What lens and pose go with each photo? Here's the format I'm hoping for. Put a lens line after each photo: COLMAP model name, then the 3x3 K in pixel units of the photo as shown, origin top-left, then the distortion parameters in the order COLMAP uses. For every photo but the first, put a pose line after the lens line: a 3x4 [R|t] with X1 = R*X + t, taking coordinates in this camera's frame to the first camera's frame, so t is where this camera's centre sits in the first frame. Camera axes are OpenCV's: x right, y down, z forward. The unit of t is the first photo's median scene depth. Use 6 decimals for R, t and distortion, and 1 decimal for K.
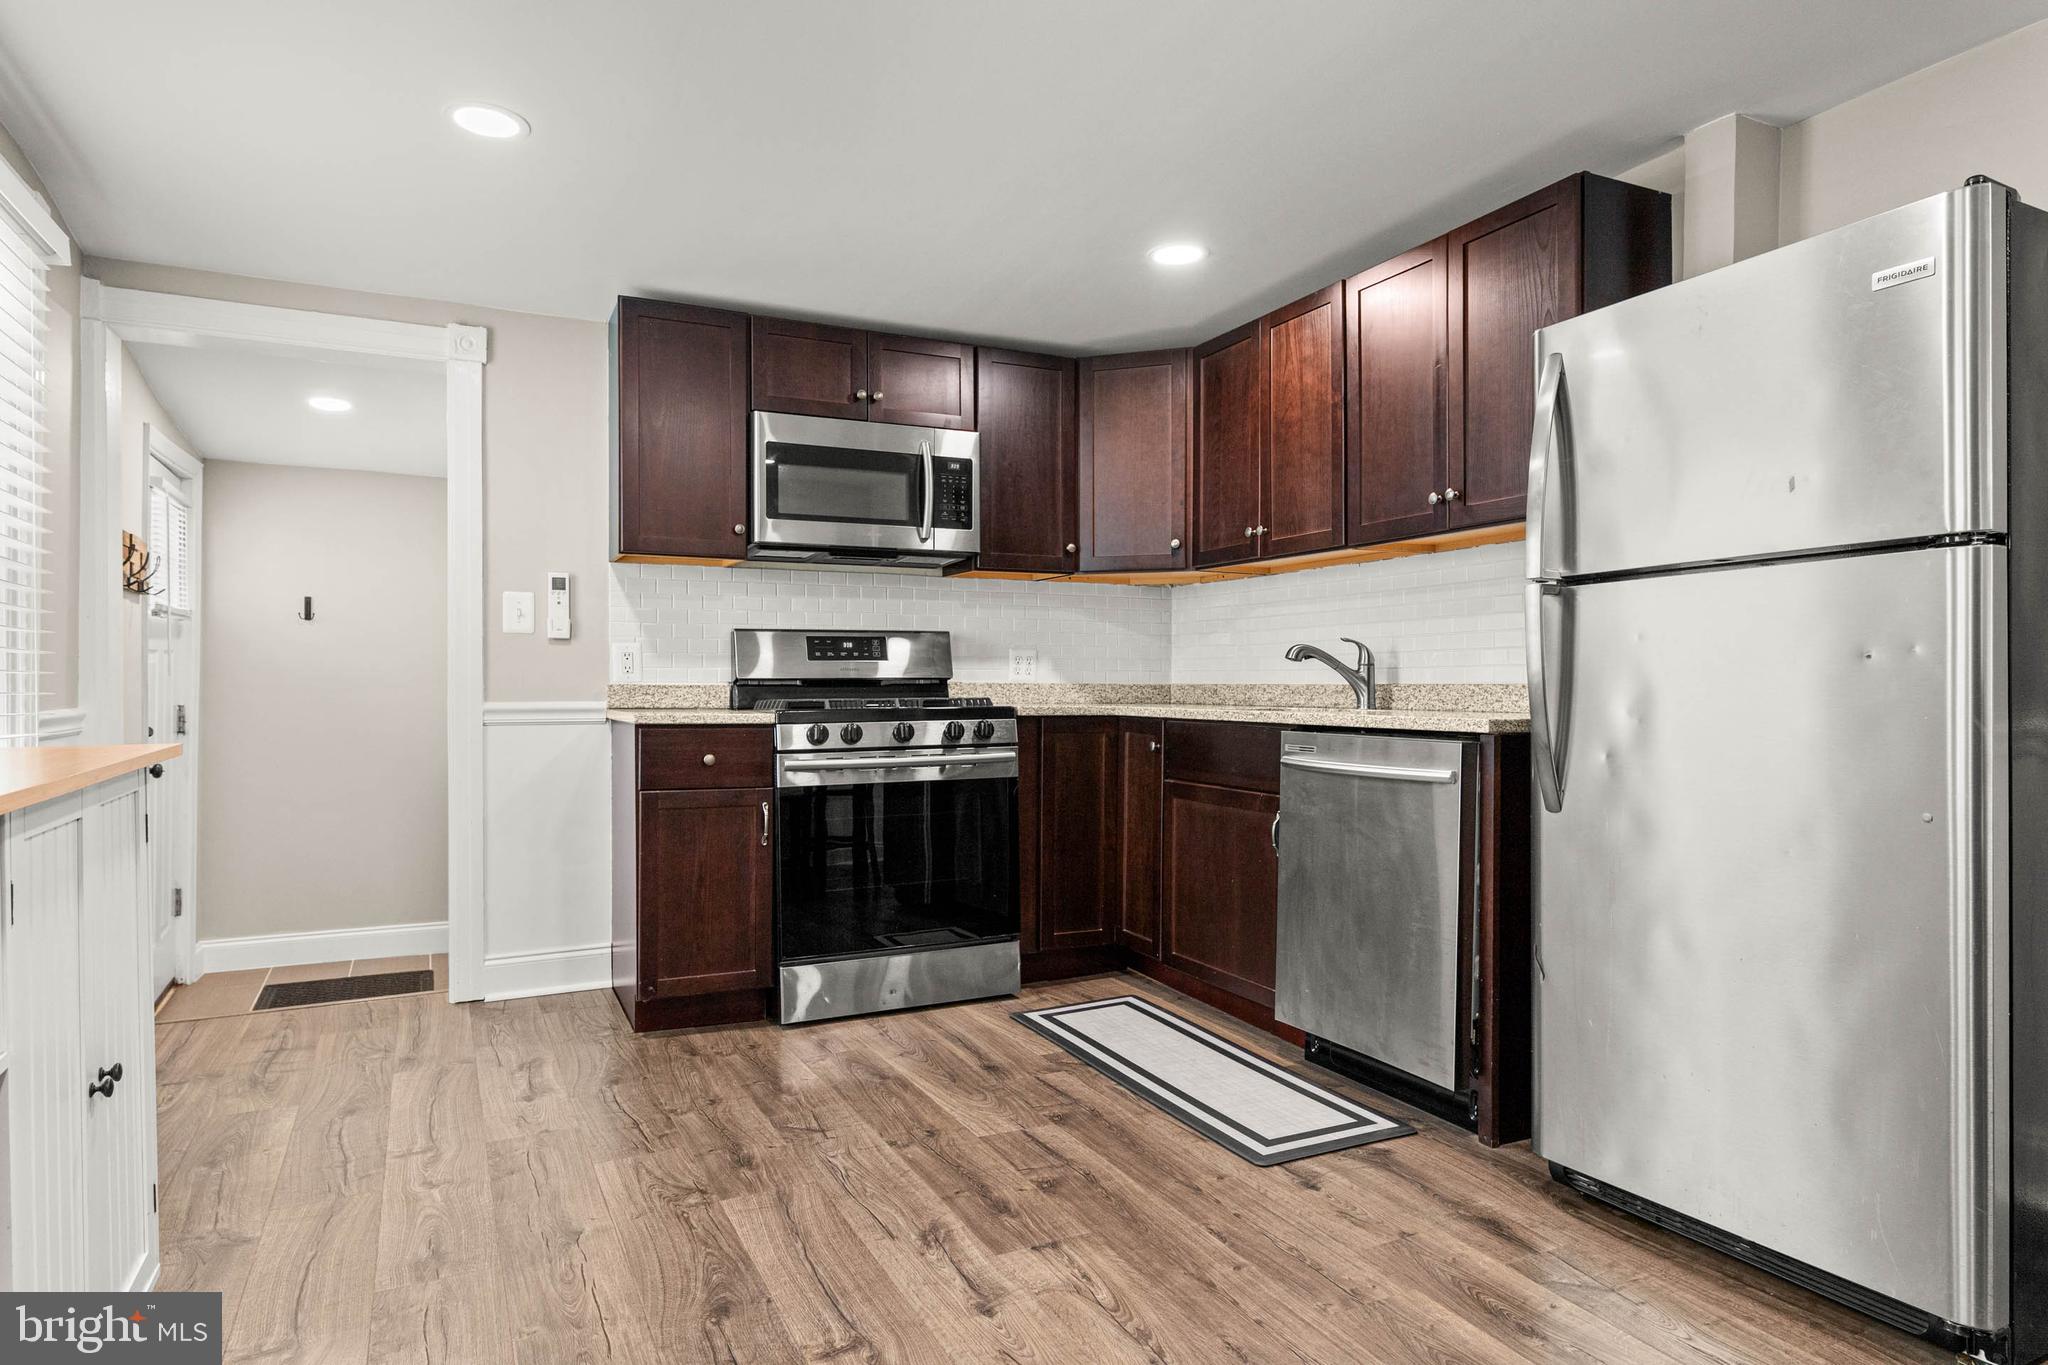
lens RADIAL K [[1181.9, 0, 1048.7], [0, 1181.9, 689.0], [0, 0, 1]] dist [-0.002758, 0.001203]
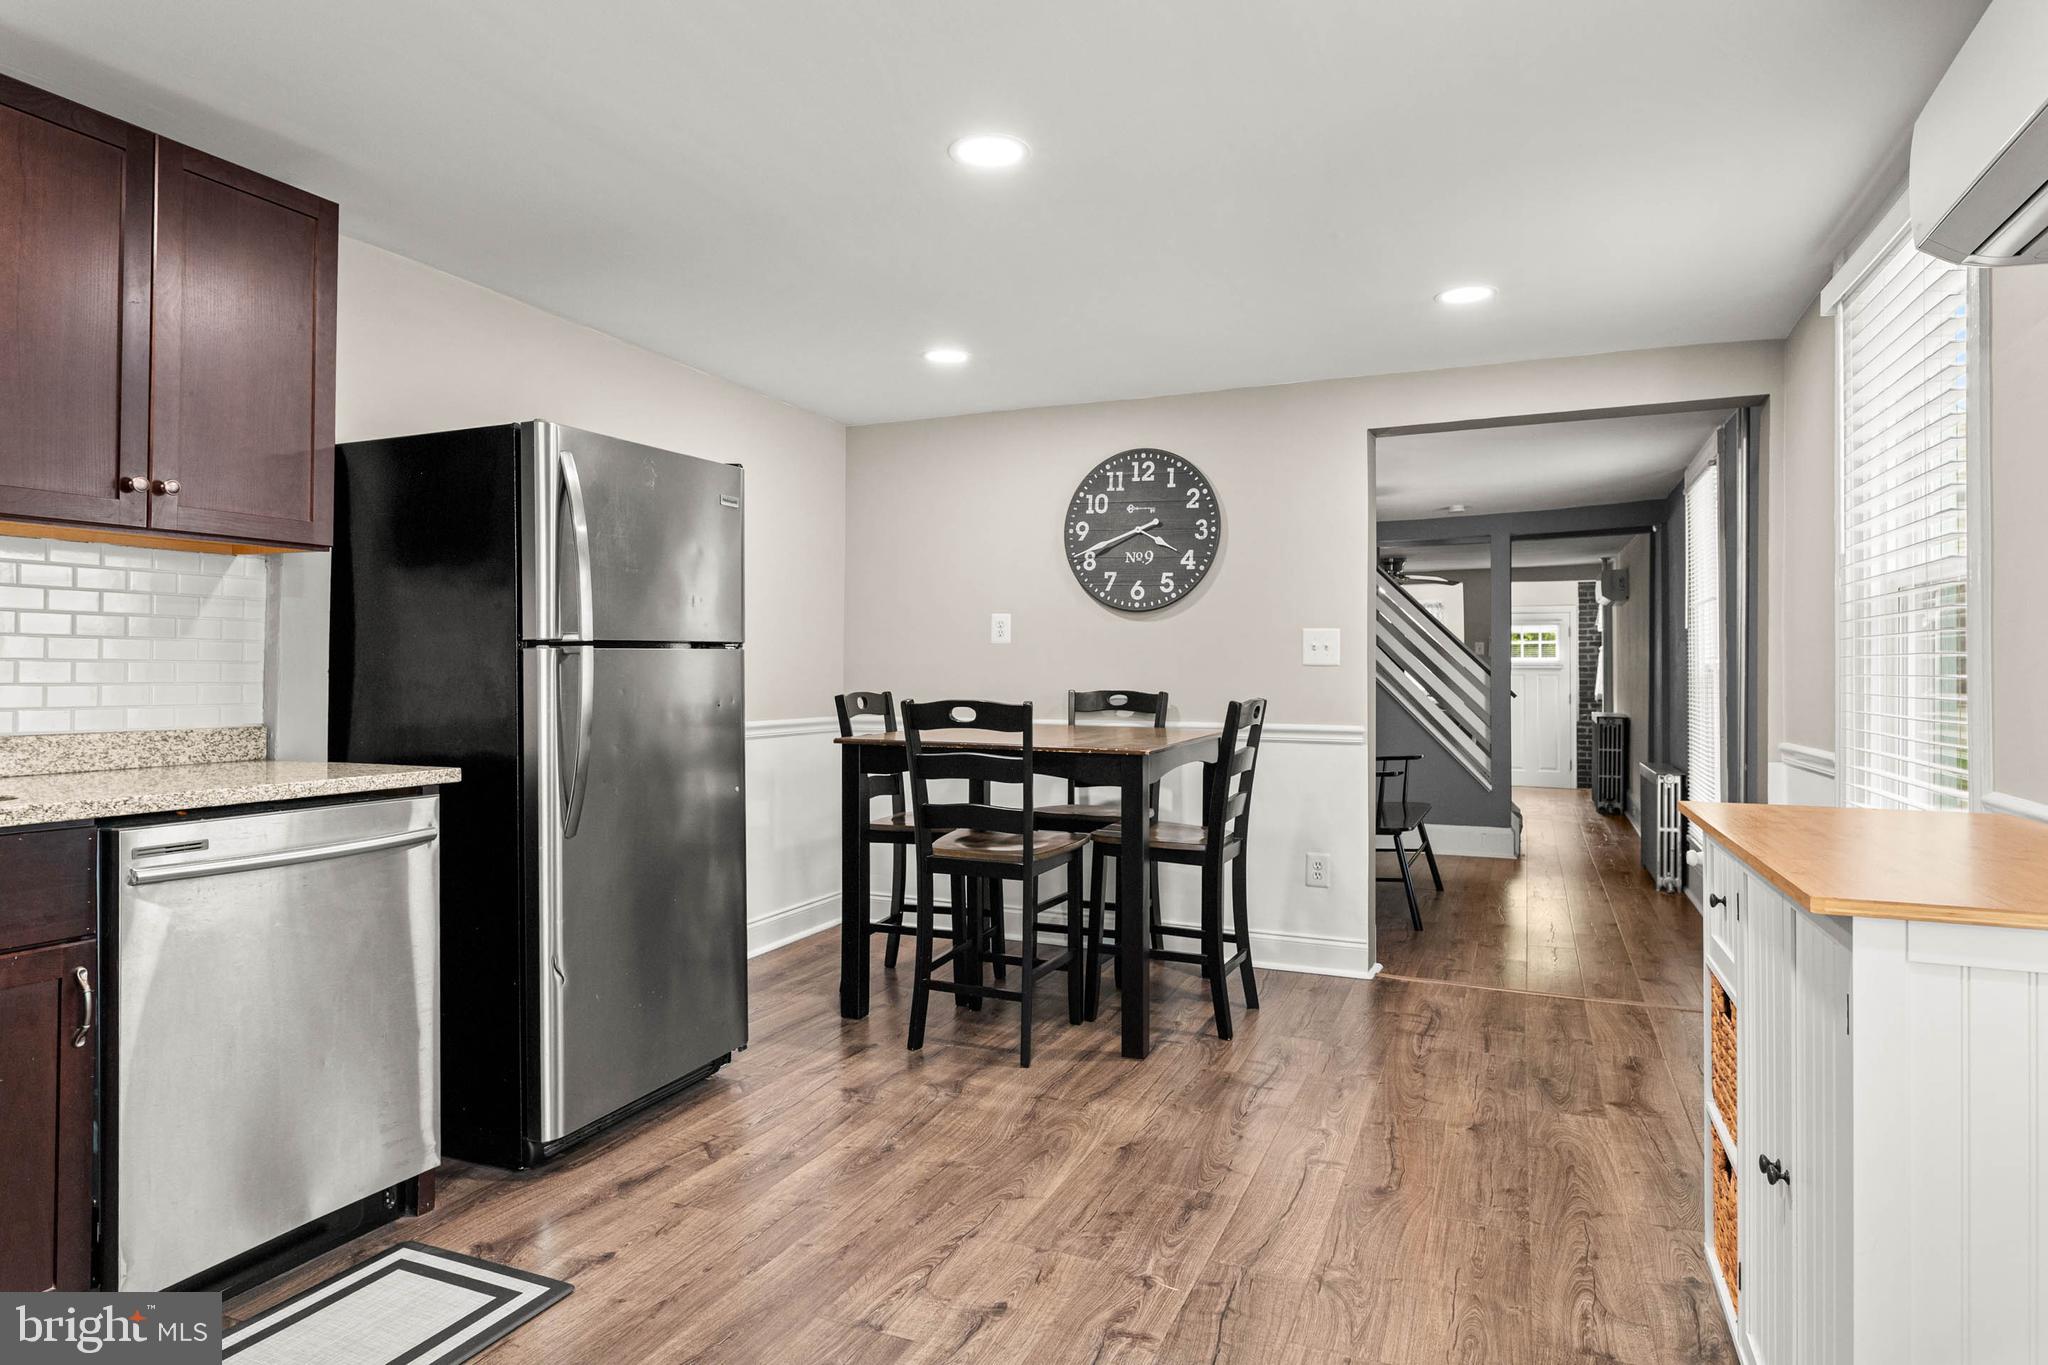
lens RADIAL K [[1181.9, 0, 999.1], [0, 1181.9, 653.4], [0, 0, 1]] dist [-0.002758, 0.001203]
pose [[-0.622735, 0.009426, 0.782376, -0.499260], [-0.000071, 0.999927, -0.012104, -0.042786], [-0.782433, -0.007593, -0.622689, 0.910774]]
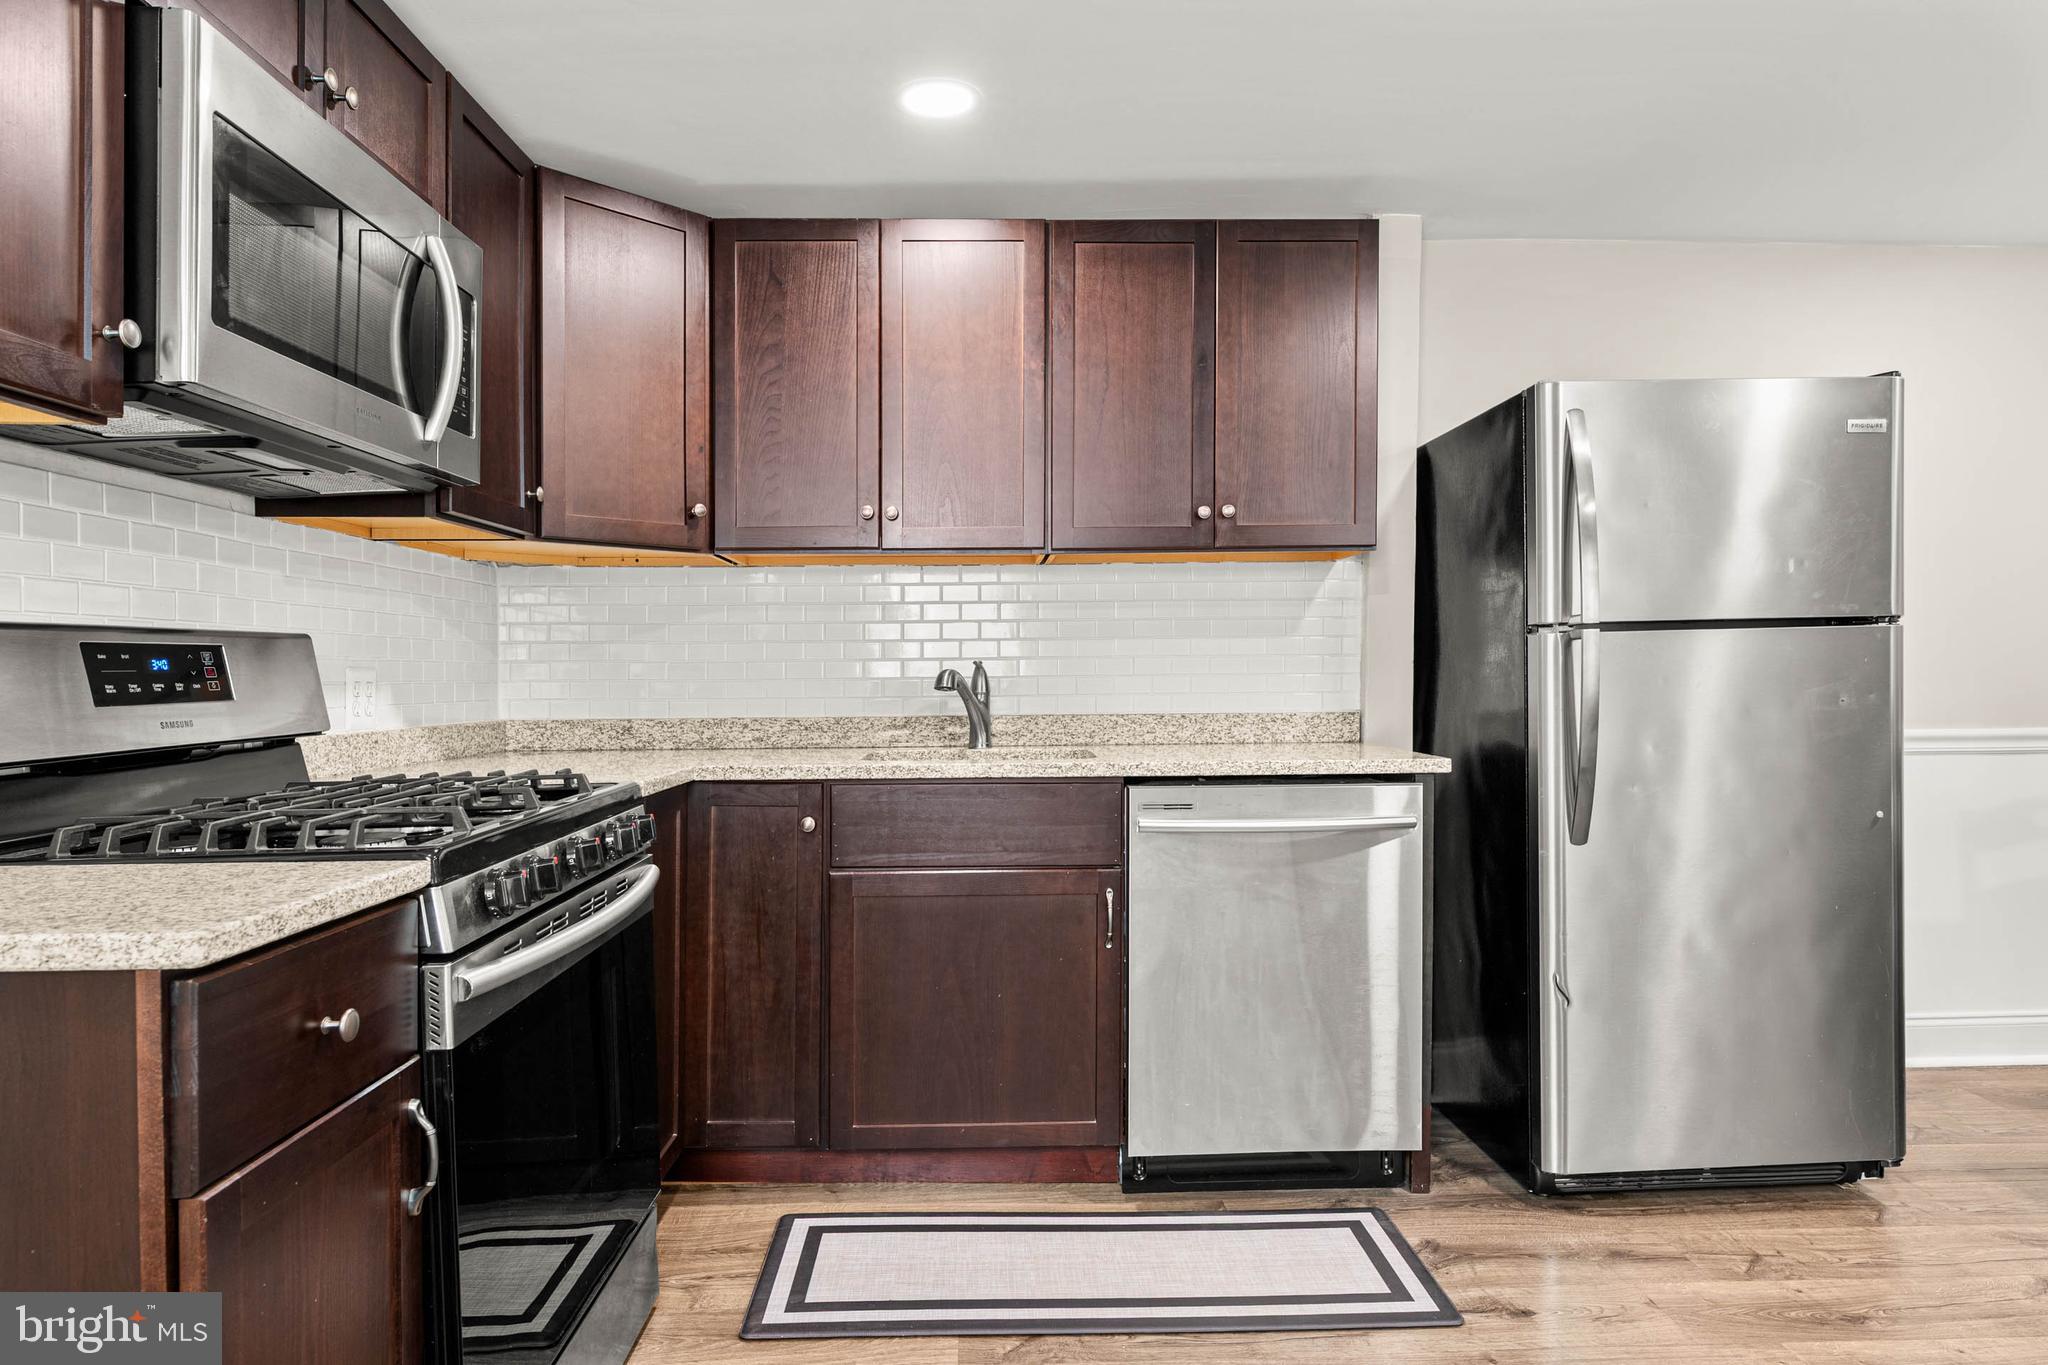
lens RADIAL K [[1181.9, 0, 1037.5], [0, 1181.9, 691.4], [0, 0, 1]] dist [-0.002758, 0.001203]
pose [[0.426119, -0.019187, 0.904464, -0.473194], [0.012199, 0.999806, 0.015462, -0.035603], [-0.904585, 0.004445, 0.426270, 0.638981]]
